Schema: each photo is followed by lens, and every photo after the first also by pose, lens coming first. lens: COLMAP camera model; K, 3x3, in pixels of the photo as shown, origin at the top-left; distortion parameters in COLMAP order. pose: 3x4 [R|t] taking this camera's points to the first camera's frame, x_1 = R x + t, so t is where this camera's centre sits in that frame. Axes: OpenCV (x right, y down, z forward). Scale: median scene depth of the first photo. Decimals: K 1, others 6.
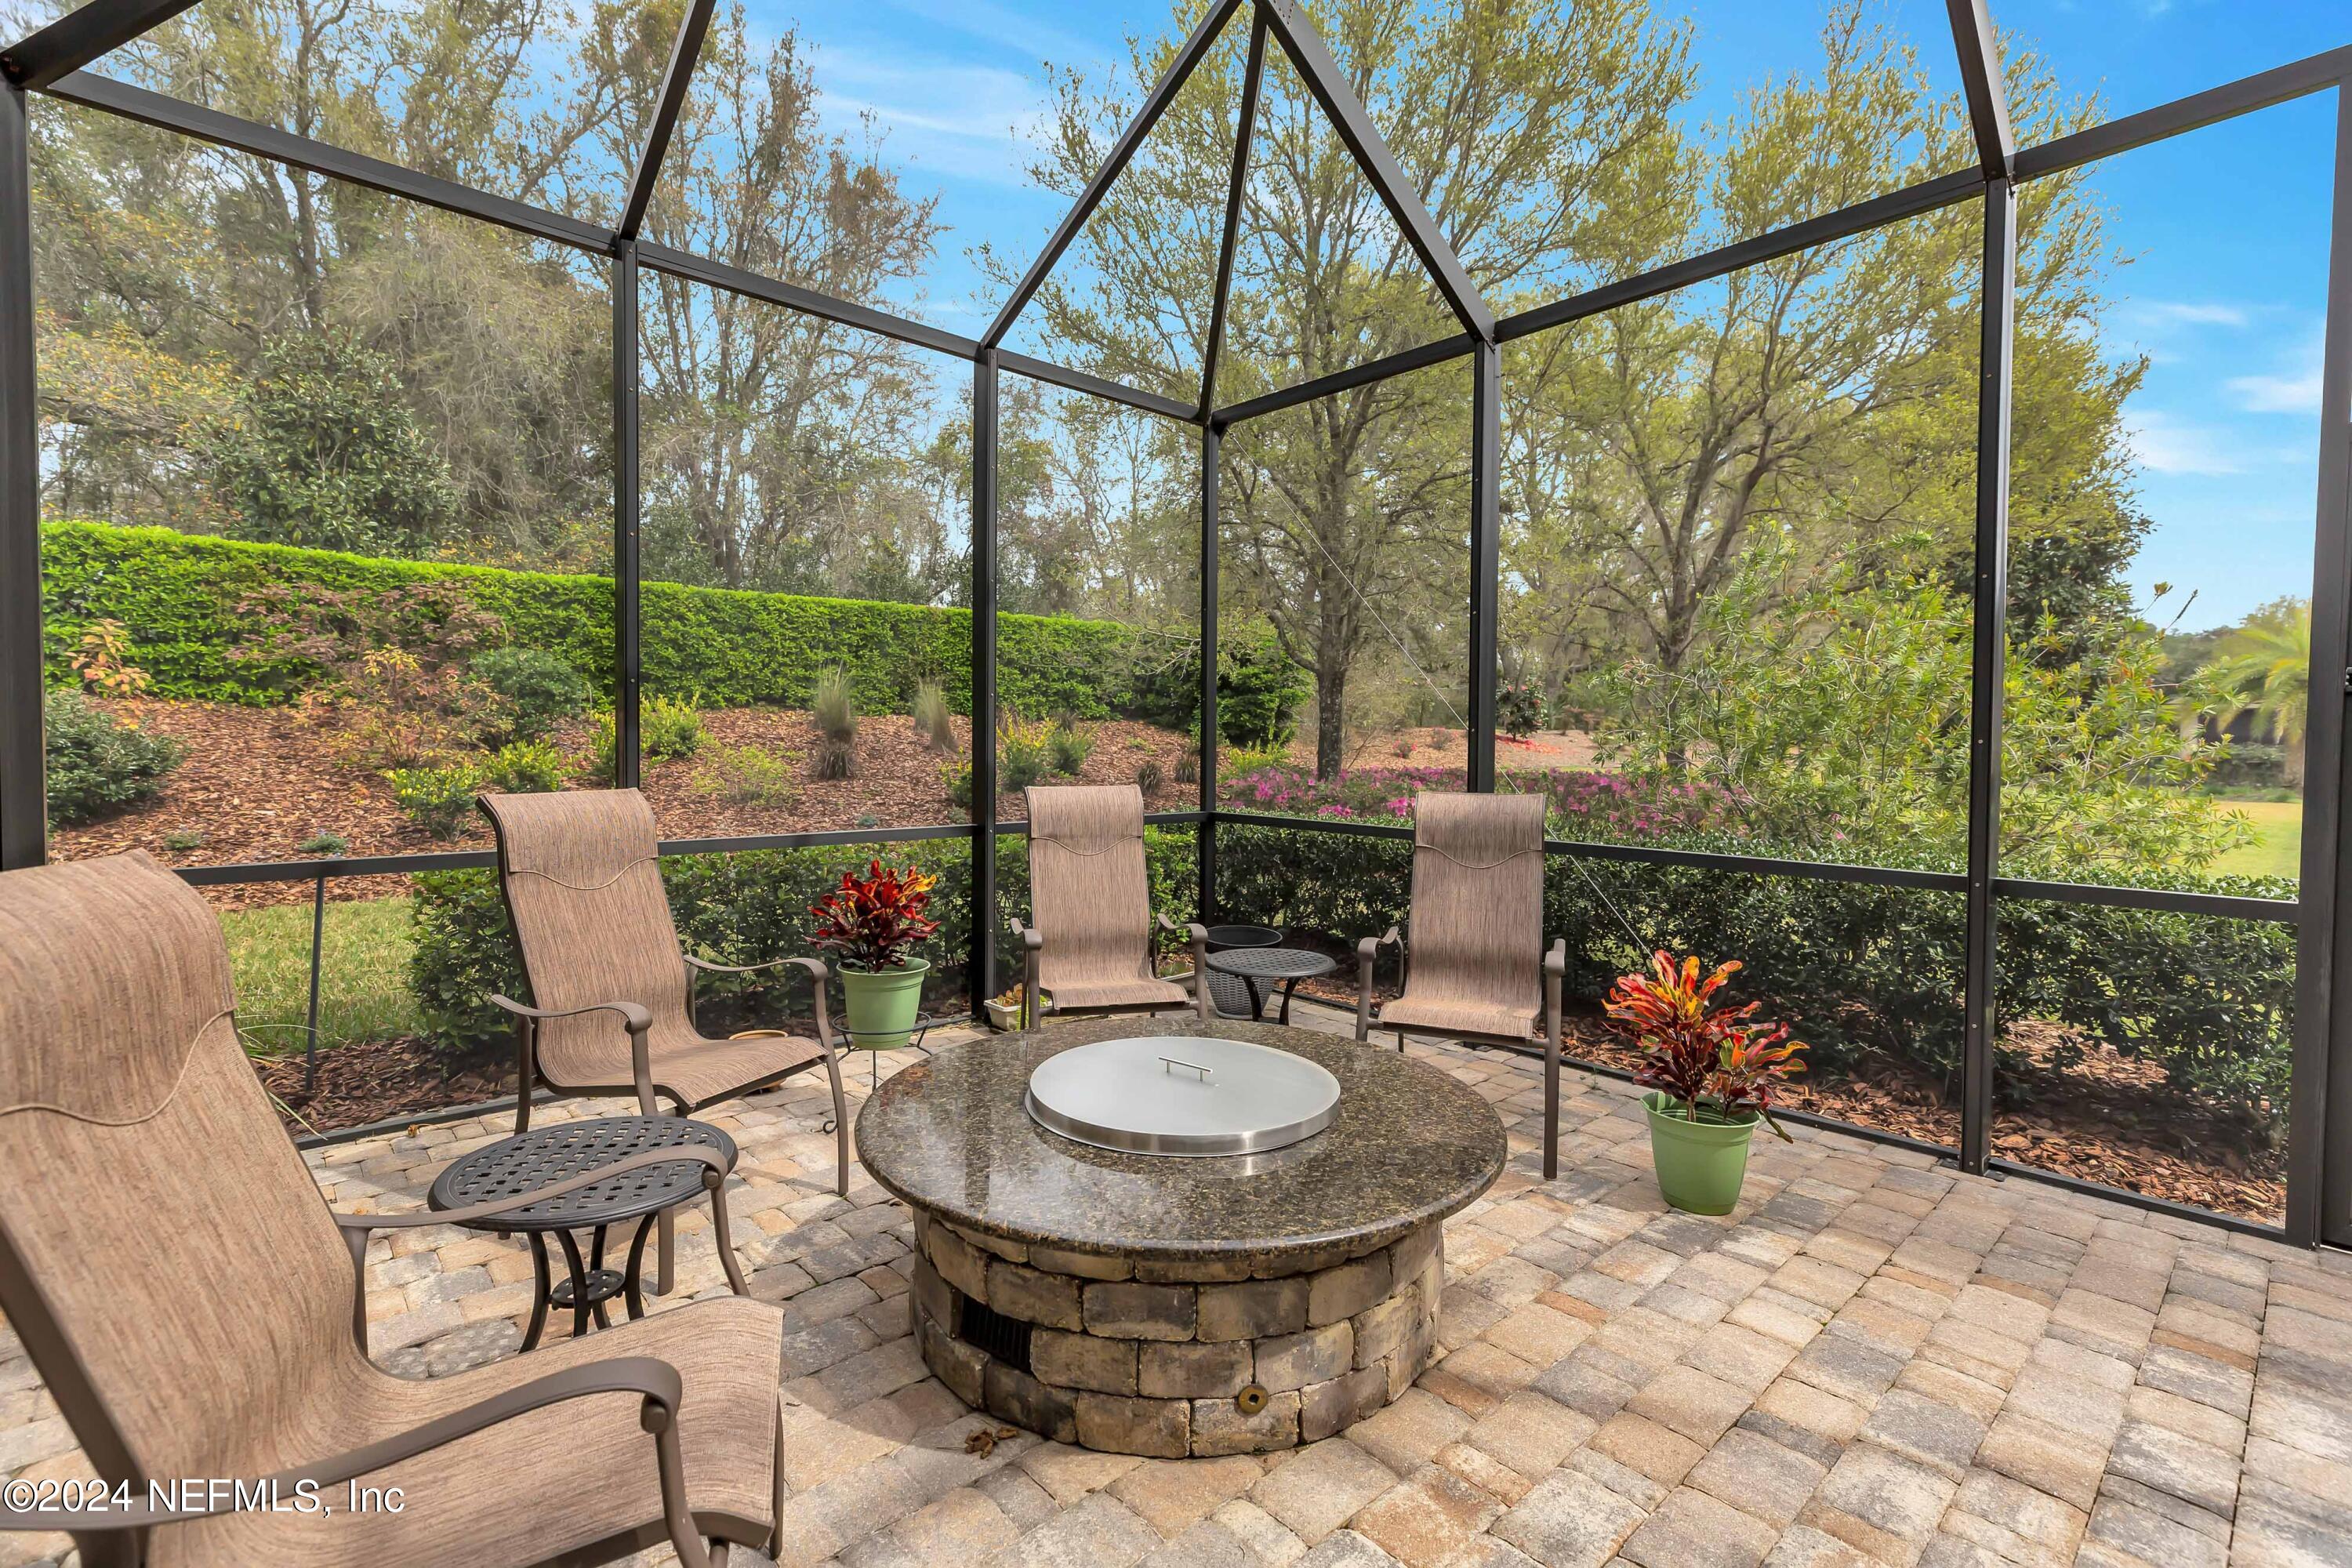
lens RADIAL K [[1044.8, 0, 1175.6], [0, 1044.8, 773.4], [0, 0, 1]] dist [0.006244, -0.000437]
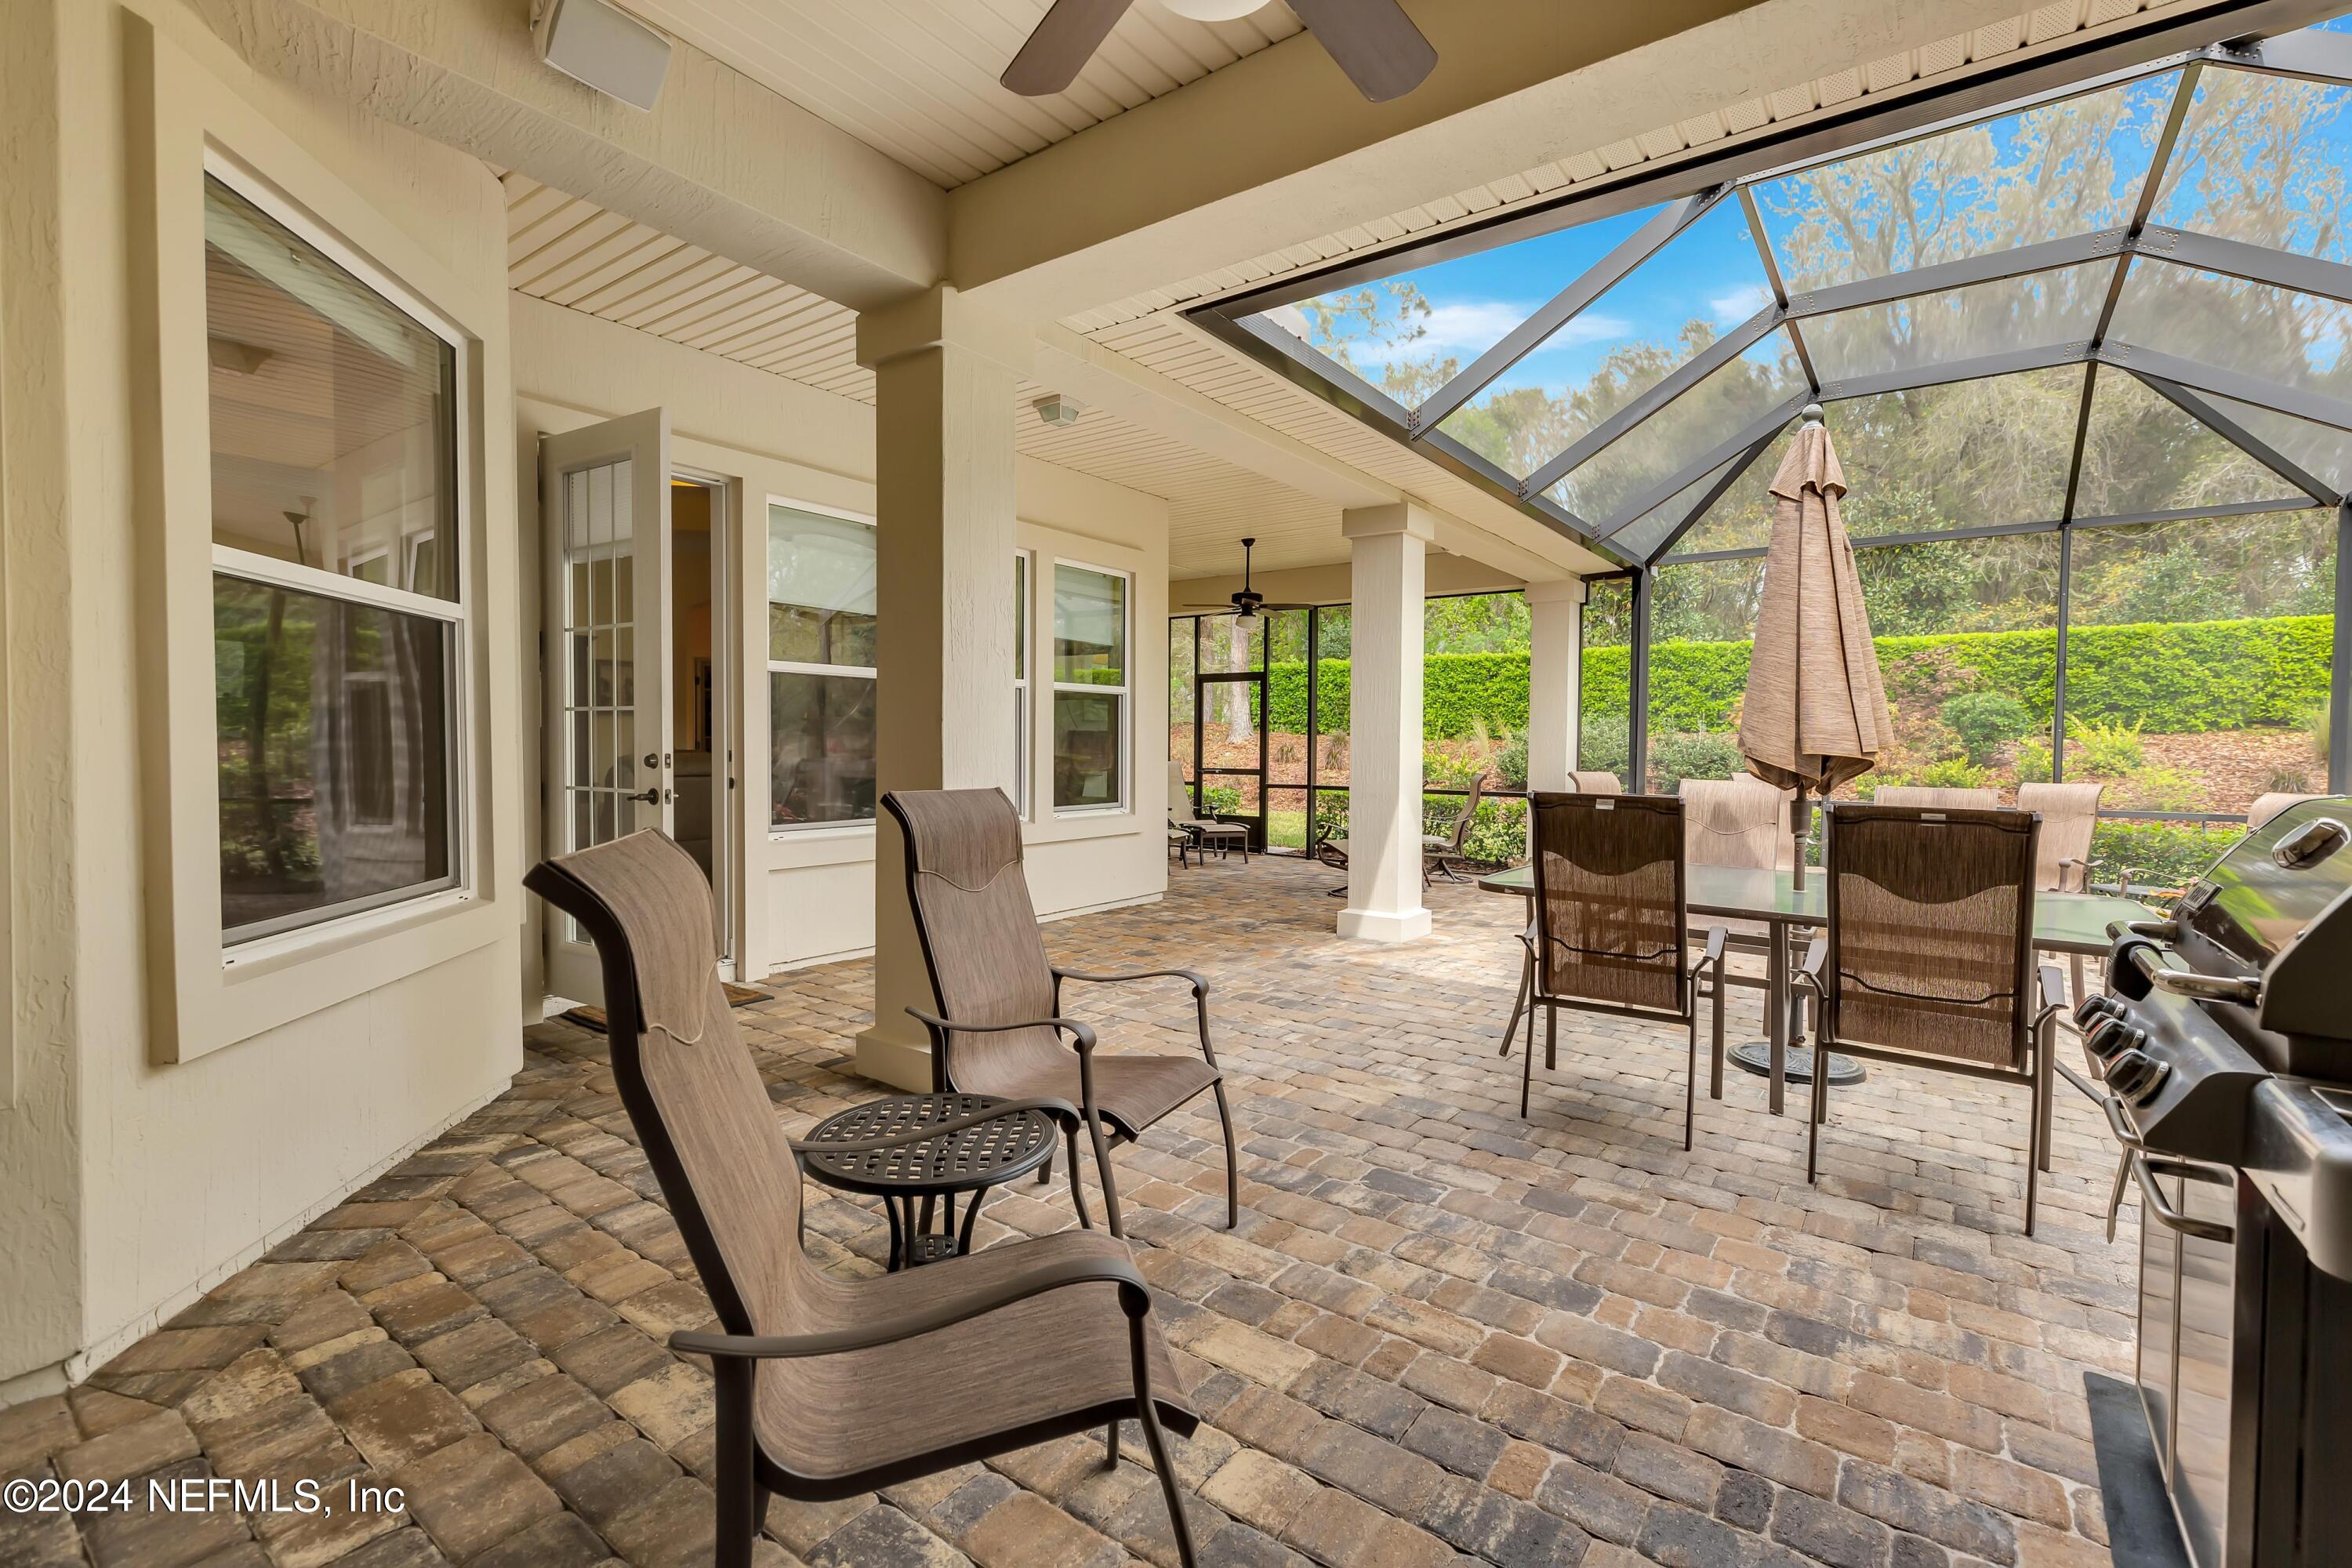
lens RADIAL K [[1044.8, 0, 1176.8], [0, 1044.8, 779.8], [0, 0, 1]] dist [0.006244, -0.000437]
pose [[0.199345, 0.025605, -0.979595, 0.509011], [-0.040898, 0.999005, 0.017790, 0.013368], [0.979076, 0.036517, 0.200194, -0.303605]]
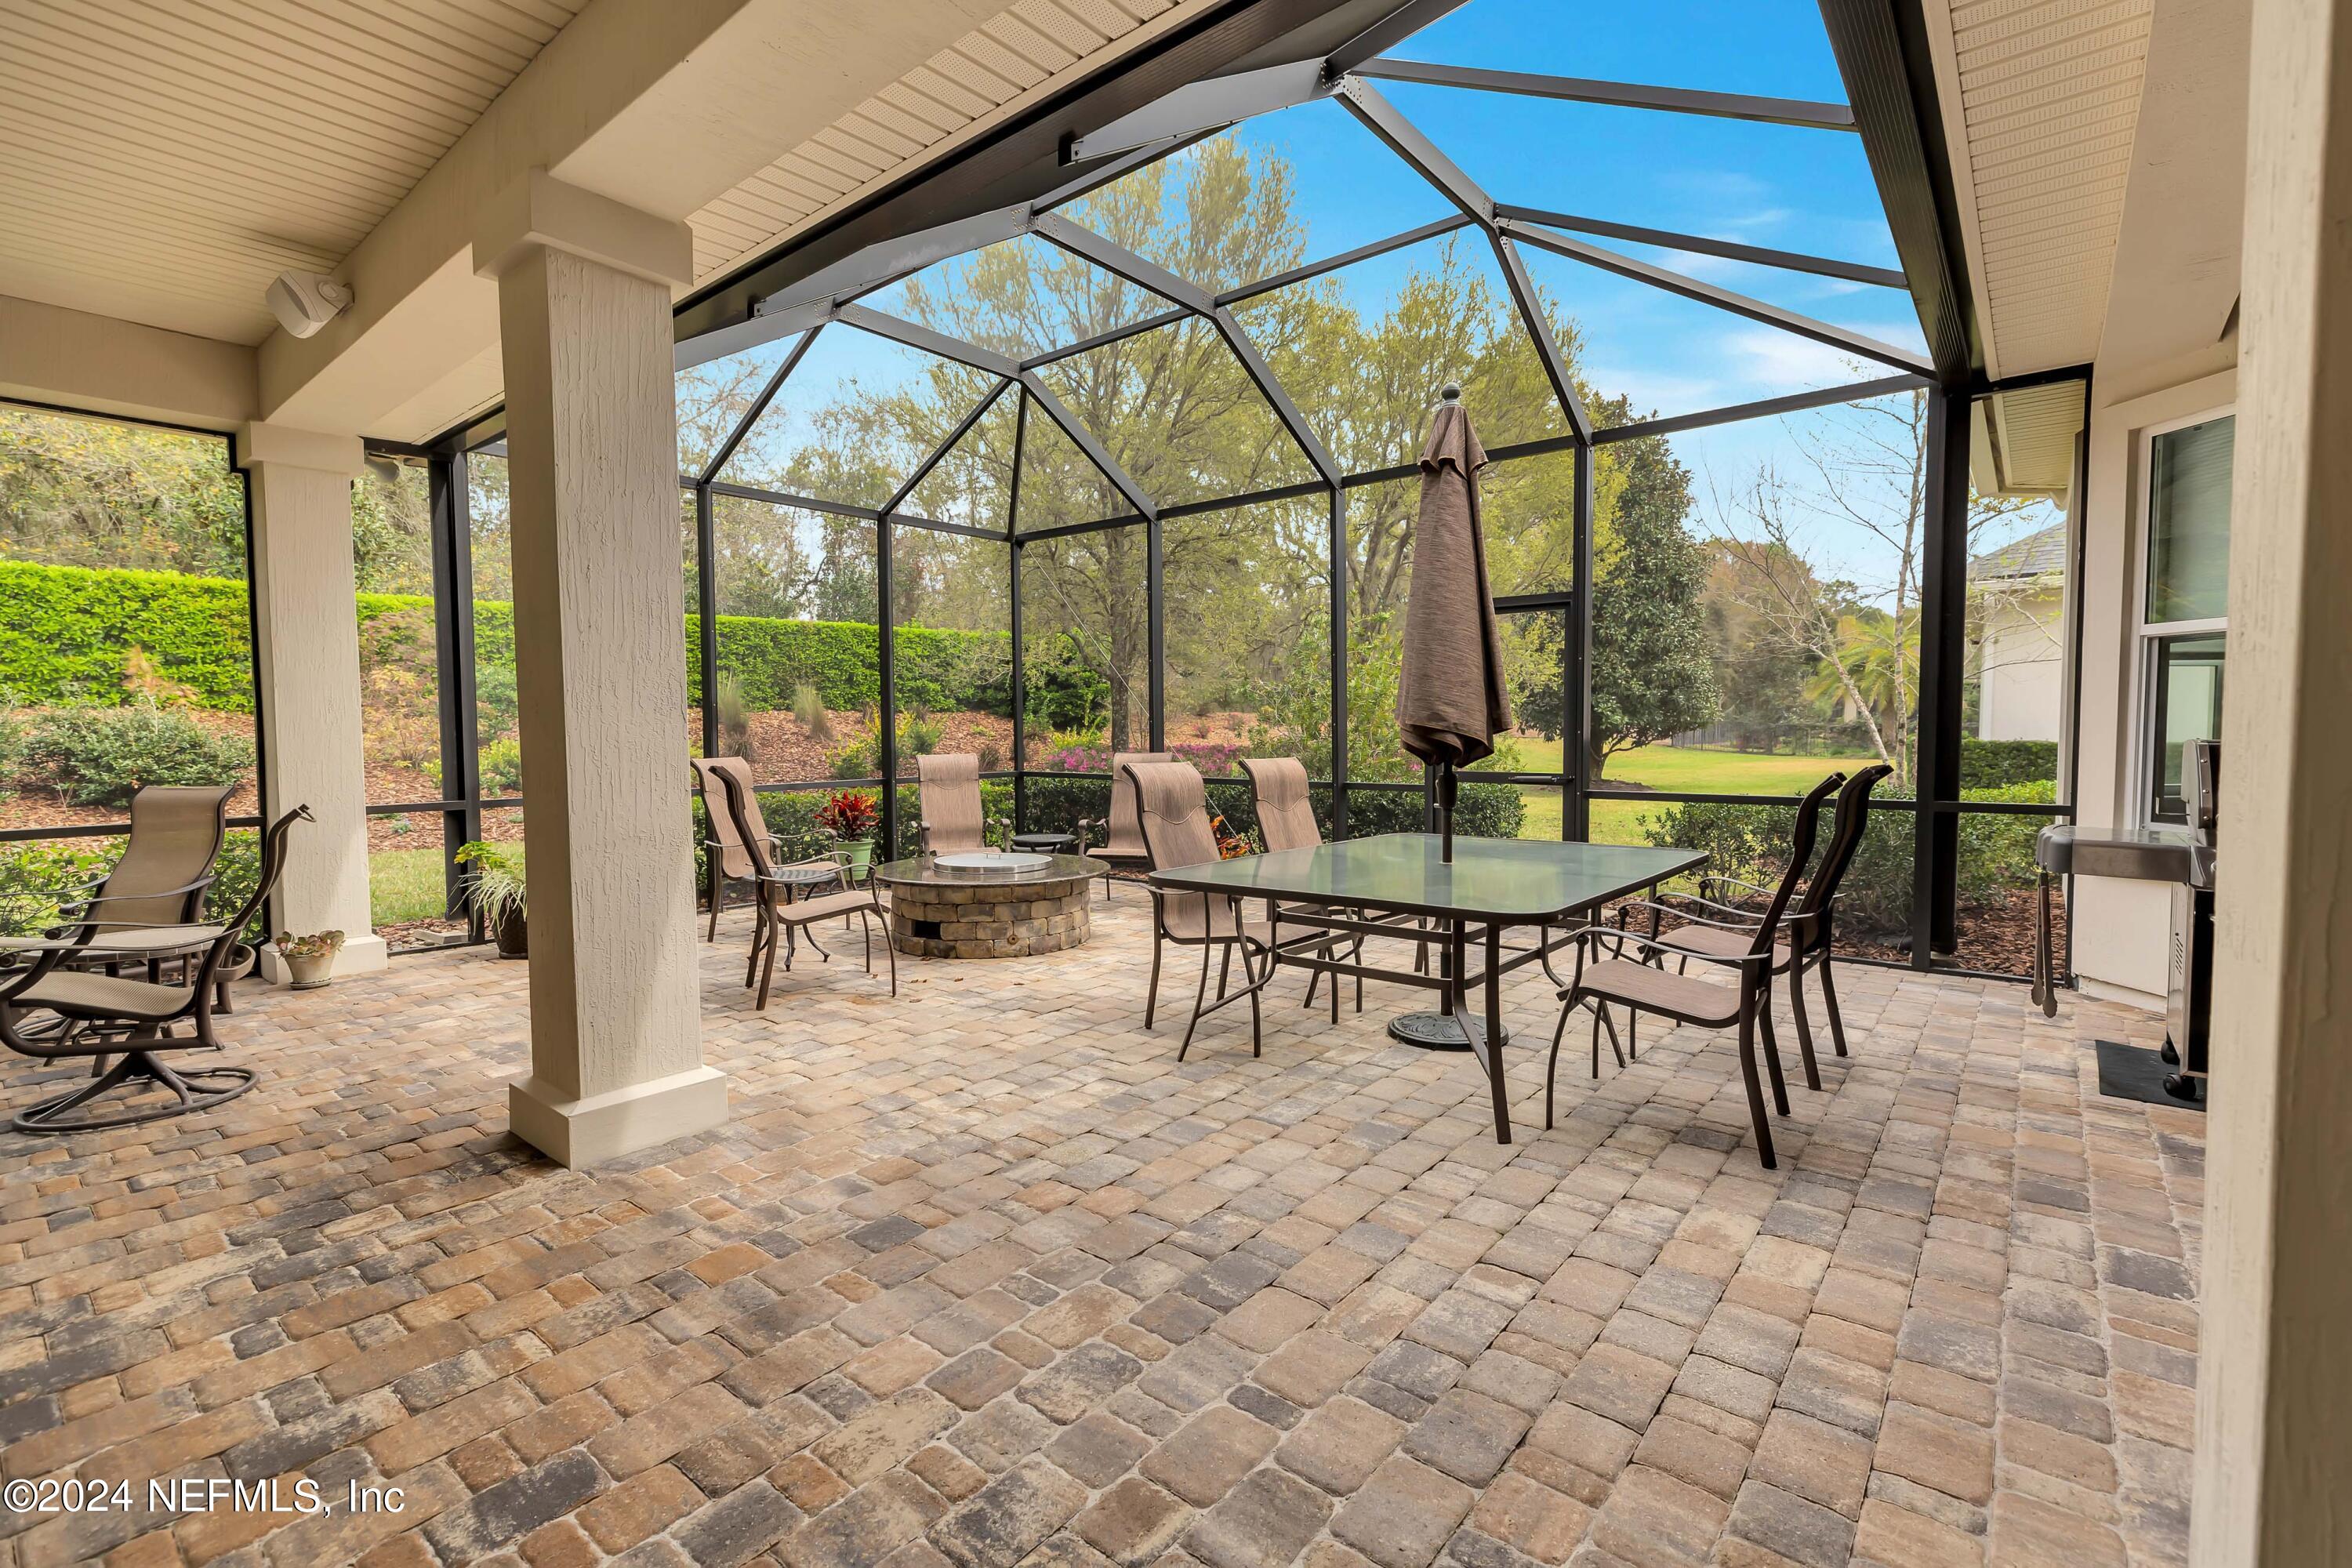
lens RADIAL K [[1044.8, 0, 1173.1], [0, 1044.8, 773.0], [0, 0, 1]] dist [0.006244, -0.000437]
pose [[0.989595, -0.024591, 0.141763, 0.019900], [0.022467, 0.999610, 0.016561, 0.009353], [-0.142115, -0.013203, 0.989762, -0.374426]]
